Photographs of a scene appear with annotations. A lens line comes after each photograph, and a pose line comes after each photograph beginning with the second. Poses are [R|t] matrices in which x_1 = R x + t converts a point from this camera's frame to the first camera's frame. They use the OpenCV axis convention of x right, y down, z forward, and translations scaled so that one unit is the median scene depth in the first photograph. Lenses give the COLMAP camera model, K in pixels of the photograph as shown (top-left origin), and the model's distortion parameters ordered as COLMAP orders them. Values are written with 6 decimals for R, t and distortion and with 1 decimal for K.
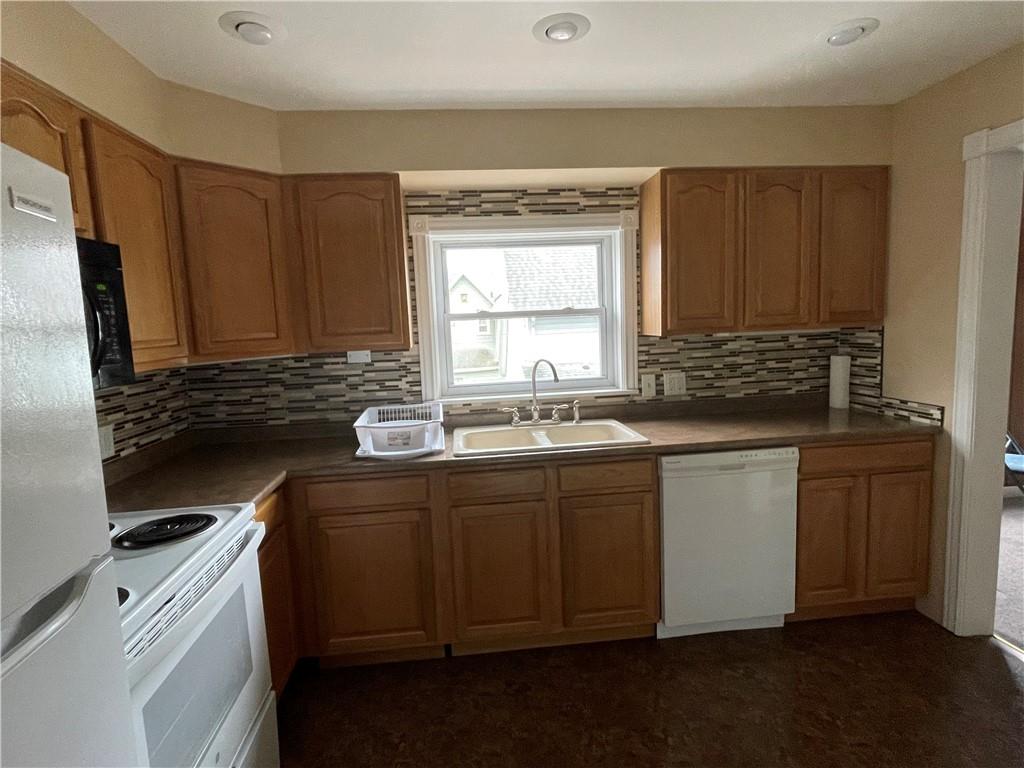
lens RADIAL K [[525.0, 0, 509.8], [0, 525.0, 380.7], [0, 0, 1]] dist [-0.001379, -0.000505]
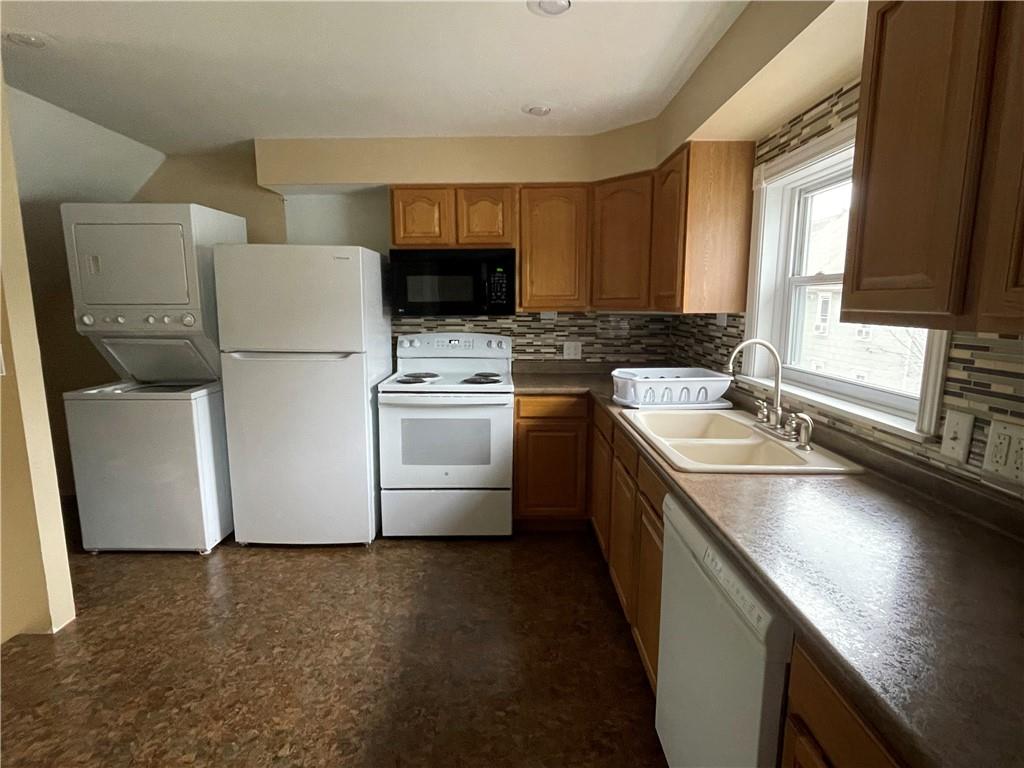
lens RADIAL K [[525.0, 0, 510.8], [0, 525.0, 382.7], [0, 0, 1]] dist [-0.001379, -0.000505]
pose [[-0.103775, 0.194532, -0.975391, 0.787847], [-0.107553, 0.972741, 0.205446, -0.093455], [0.988768, 0.126227, -0.080024, 0.686224]]
